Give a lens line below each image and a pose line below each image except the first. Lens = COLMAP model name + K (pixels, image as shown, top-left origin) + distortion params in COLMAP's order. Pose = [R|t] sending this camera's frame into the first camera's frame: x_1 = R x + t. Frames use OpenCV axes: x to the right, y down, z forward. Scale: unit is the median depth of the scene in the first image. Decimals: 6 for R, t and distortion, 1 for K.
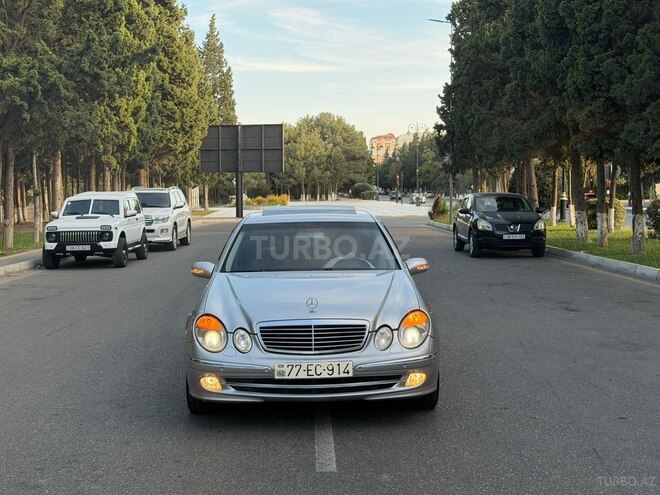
lens RADIAL K [[923.2, 0, 330.0], [0, 923.2, 247.5], [0, 0, 1]] dist [0.196312, -0.373067]
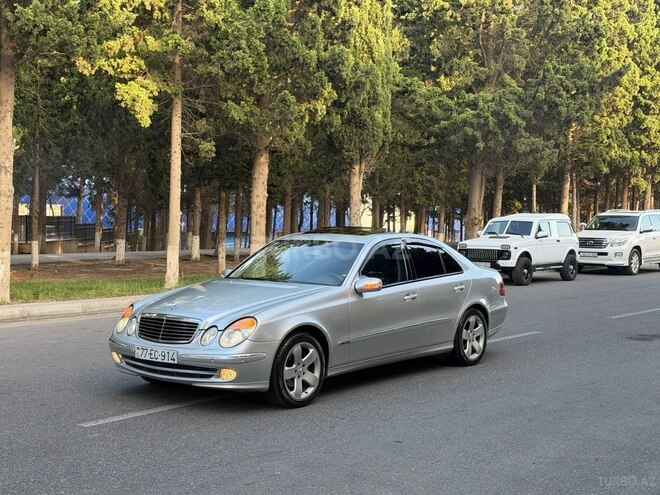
lens RADIAL K [[923.2, 0, 330.0], [0, 923.2, 247.5], [0, 0, 1]] dist [0.196312, -0.373067]
pose [[0.764123, 0.046537, -0.643390, 0.292982], [-0.061254, 0.998122, -0.000553, -0.007905], [0.642156, 0.039833, 0.765539, 0.055119]]
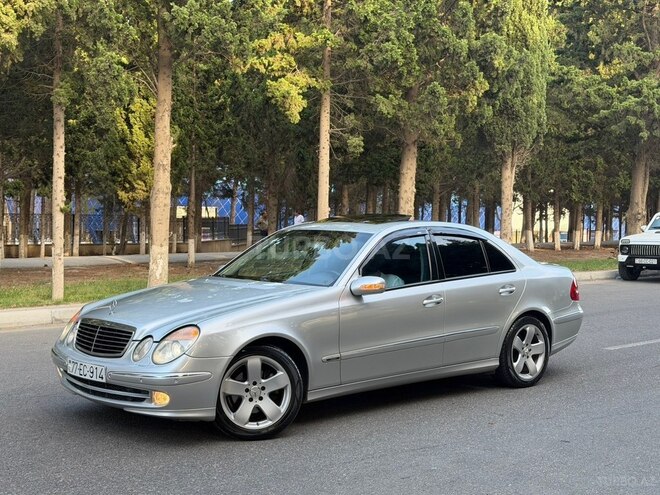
lens RADIAL K [[923.2, 0, 330.0], [0, 923.2, 247.5], [0, 0, 1]] dist [0.196312, -0.373067]
pose [[0.653860, 0.042779, -0.755405, 0.279330], [-0.058134, 0.998289, 0.006214, -0.000671], [0.754379, 0.039851, 0.655228, 0.066080]]
